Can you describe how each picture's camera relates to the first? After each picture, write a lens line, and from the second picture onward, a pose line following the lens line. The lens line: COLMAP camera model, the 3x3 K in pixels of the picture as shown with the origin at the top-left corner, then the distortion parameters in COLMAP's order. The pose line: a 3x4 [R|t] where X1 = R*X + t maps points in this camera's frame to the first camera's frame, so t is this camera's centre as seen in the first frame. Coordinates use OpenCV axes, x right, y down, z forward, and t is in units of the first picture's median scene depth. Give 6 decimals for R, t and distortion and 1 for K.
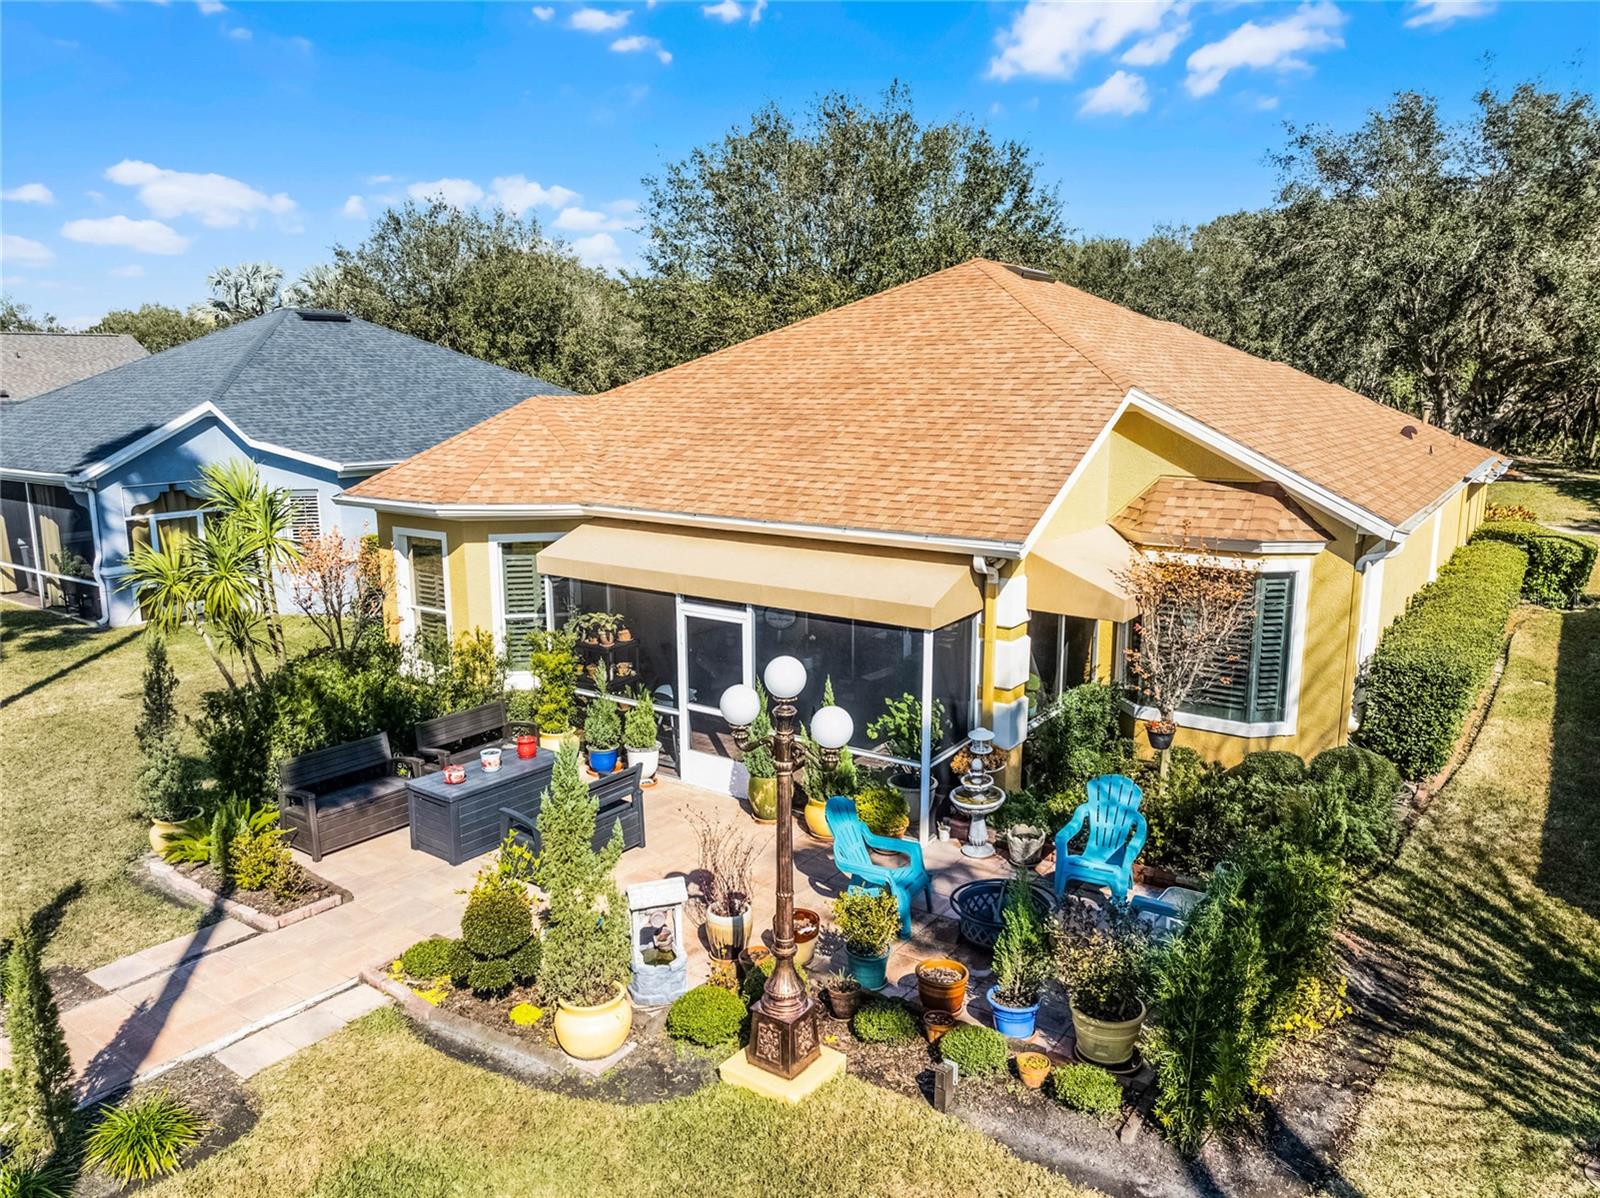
lens RADIAL K [[1121.8, 0, 796.2], [0, 1121.8, 597.7], [0, 0, 1]] dist [-0.043487, 0.007136]
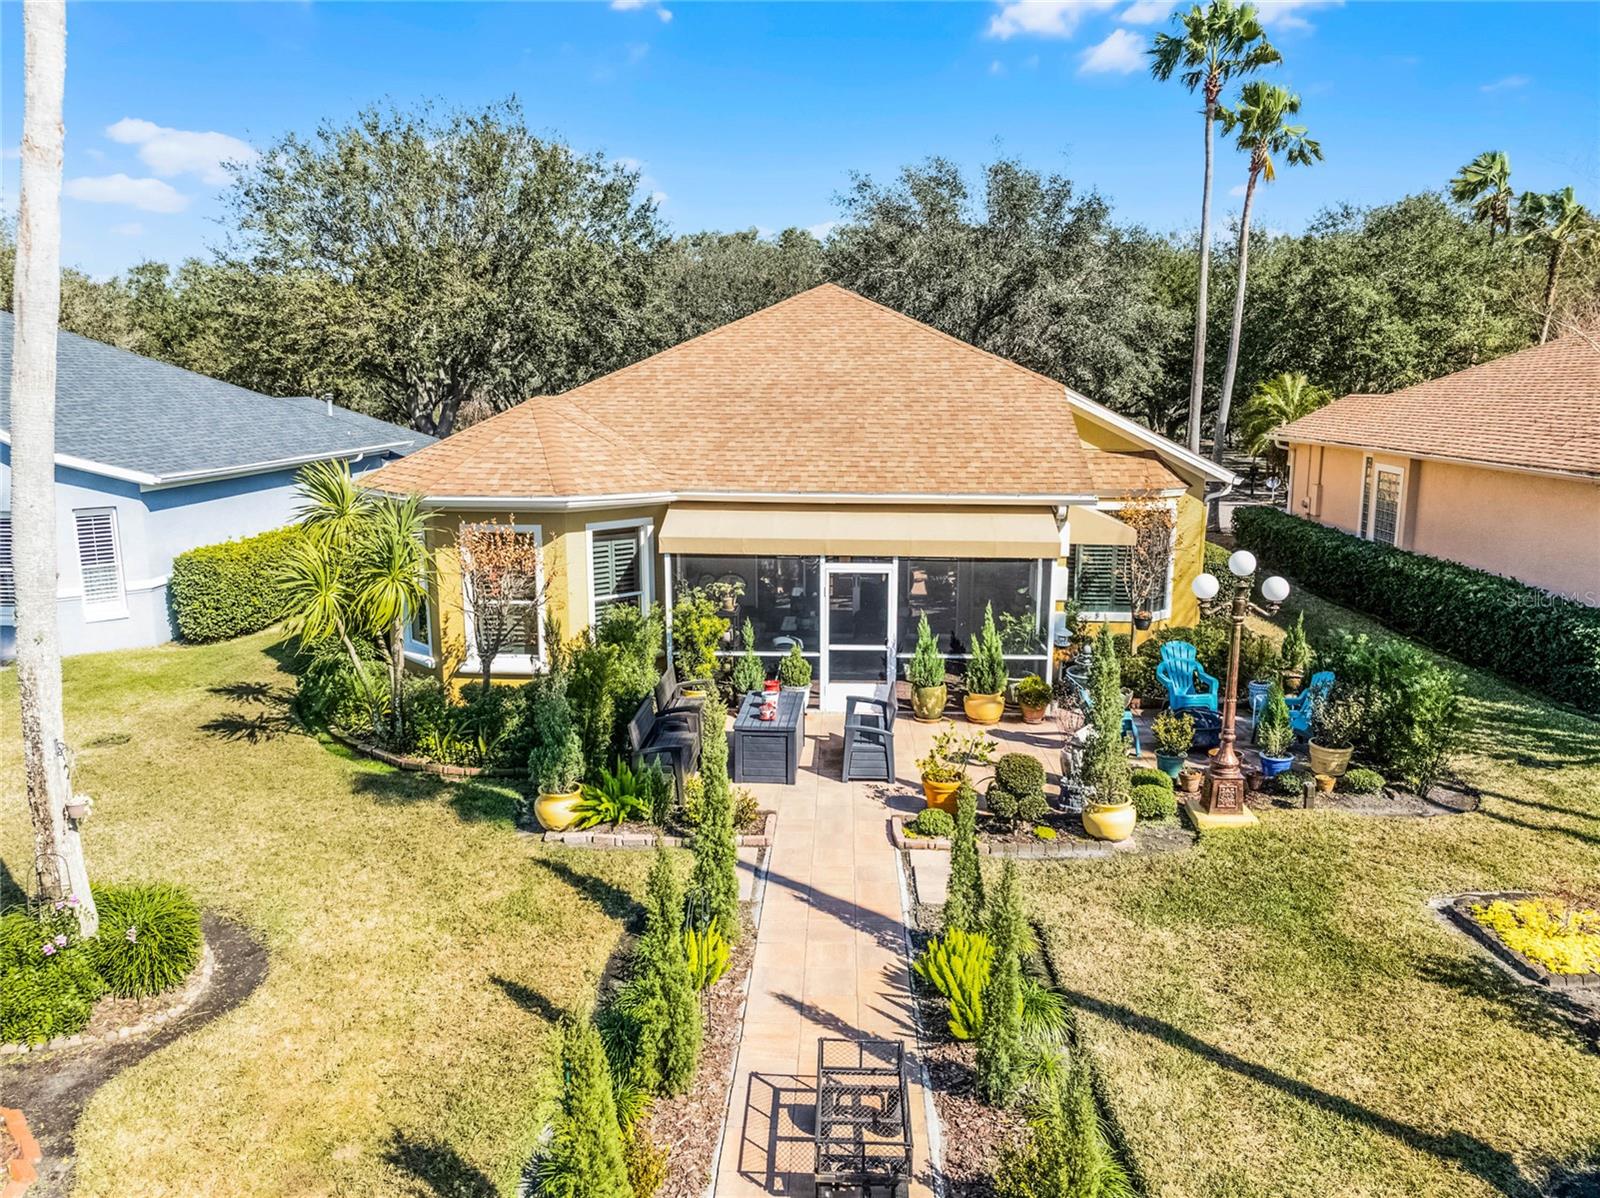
lens RADIAL K [[1121.8, 0, 795.1], [0, 1121.8, 593.6], [0, 0, 1]] dist [-0.043487, 0.007136]
pose [[0.847537, -0.095284, 0.522113, -0.775425], [0.098616, 0.994894, 0.021483, 0.008309], [-0.521494, 0.033281, 0.852606, -0.026824]]
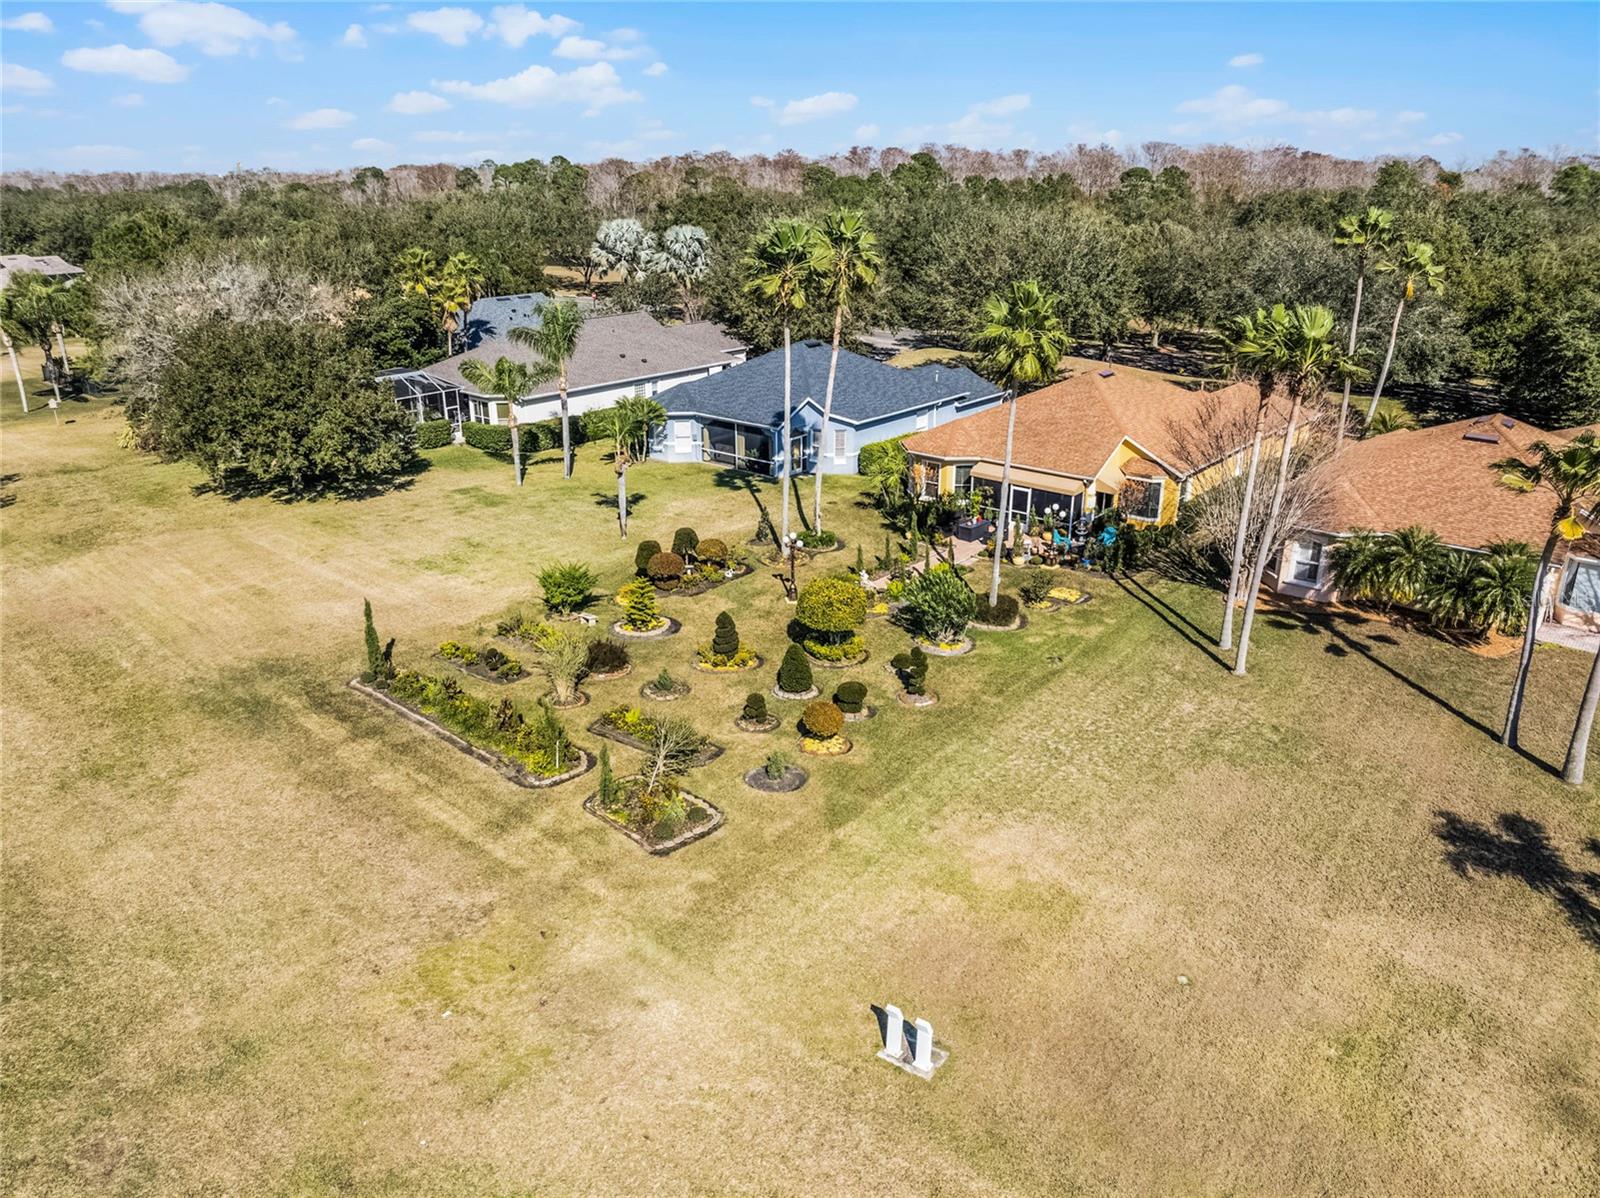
lens RADIAL K [[1121.8, 0, 801.2], [0, 1121.8, 604.7], [0, 0, 1]] dist [-0.043487, 0.007136]
pose [[0.996664, 0.031499, -0.075290, -0.562542], [-0.017584, 0.983729, 0.178796, -0.293491], [0.079697, -0.176875, 0.981001, -3.258108]]
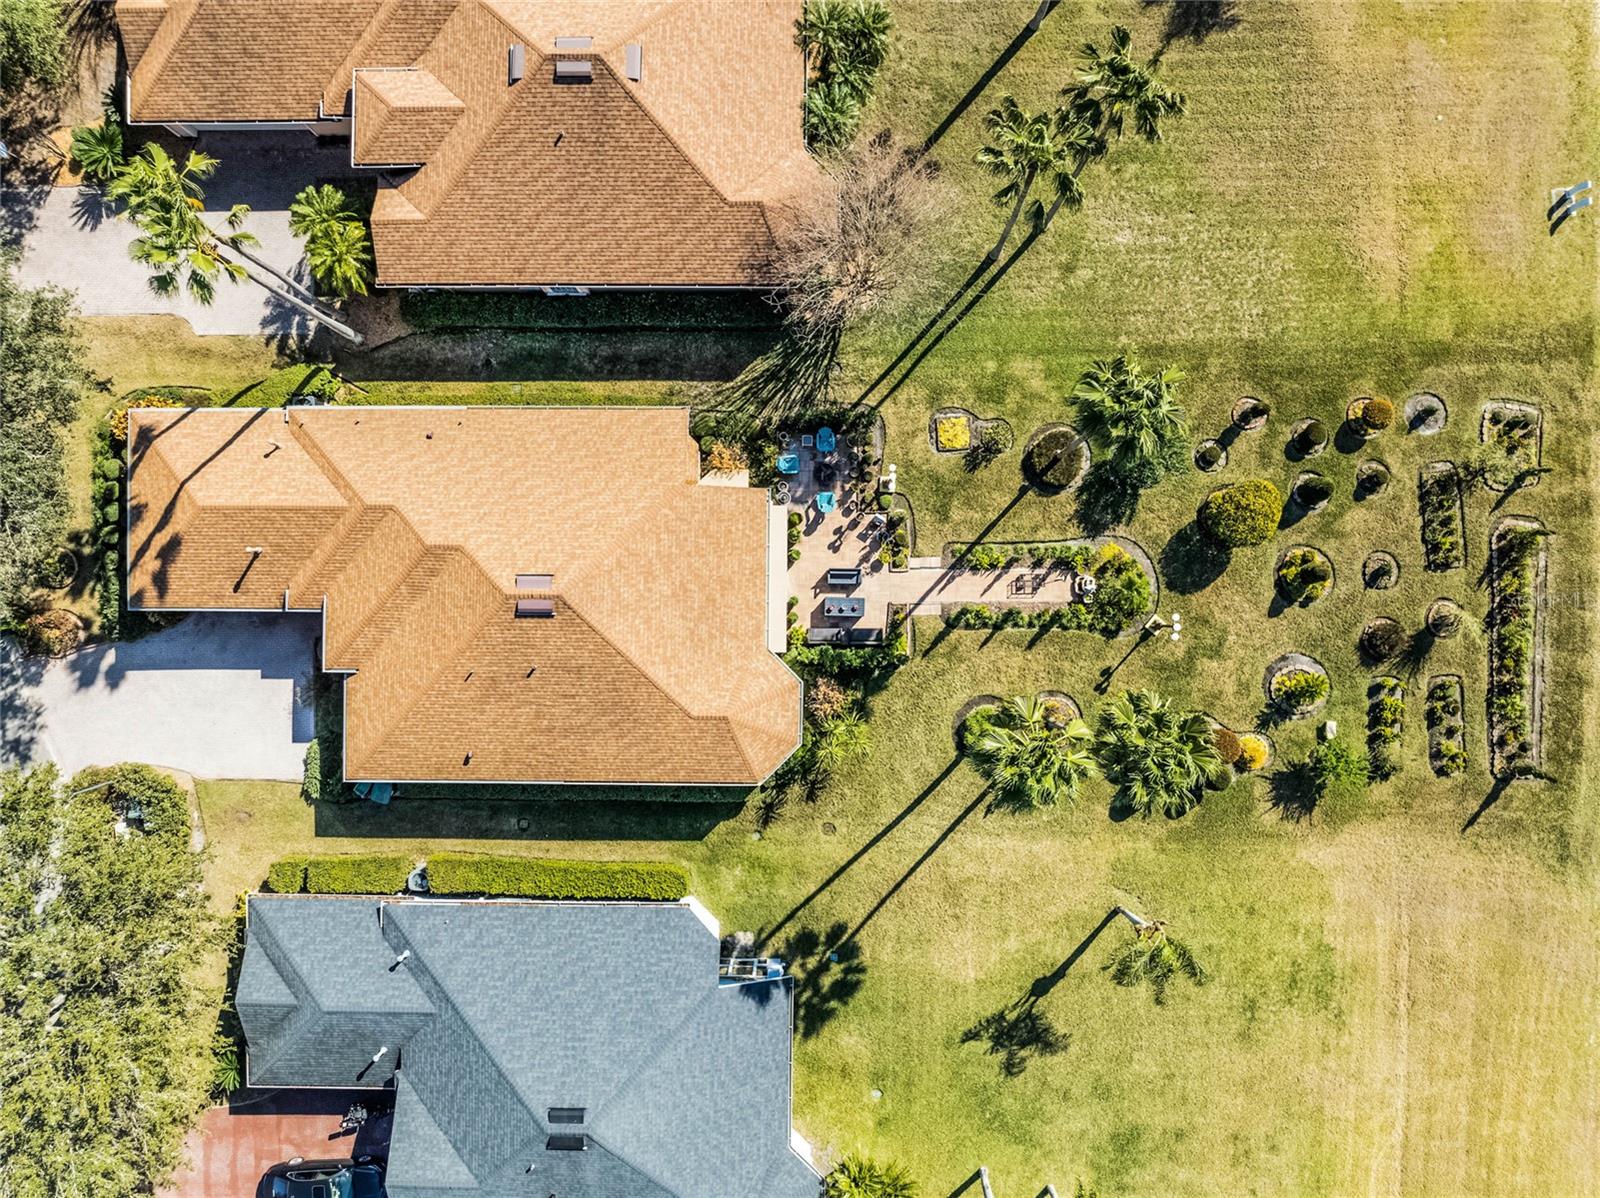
lens RADIAL K [[1121.8, 0, 799.5], [0, 1121.8, 597.9], [0, 0, 1]] dist [-0.043487, 0.007136]
pose [[-0.571722, -0.820428, 0.005663, -0.168385], [0.168593, -0.110725, 0.979447, -3.304010], [-0.802939, 0.560926, 0.201622, 0.286911]]
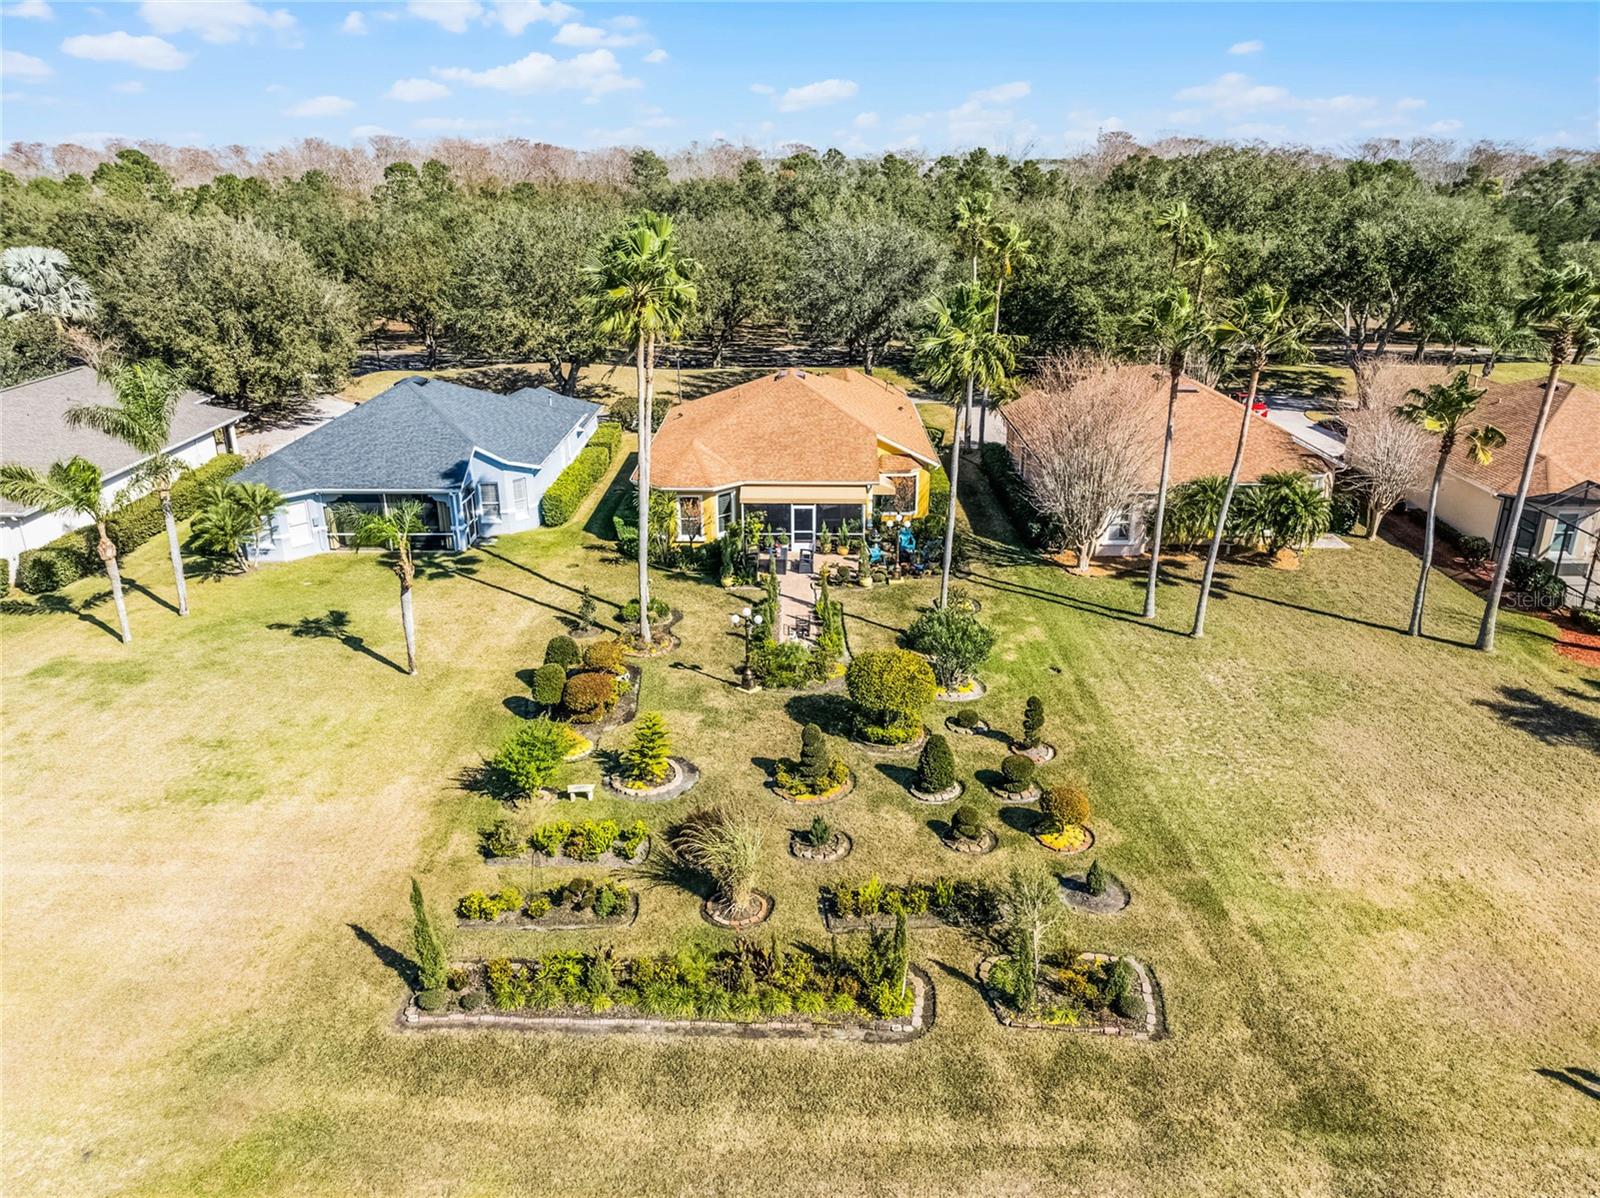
lens RADIAL K [[1121.8, 0, 797.2], [0, 1121.8, 594.9], [0, 0, 1]] dist [-0.043487, 0.007136]
pose [[0.822410, -0.204285, 0.530951, -2.219816], [0.108287, 0.972452, 0.206424, -0.495532], [-0.558494, -0.112270, 0.821876, -2.239438]]
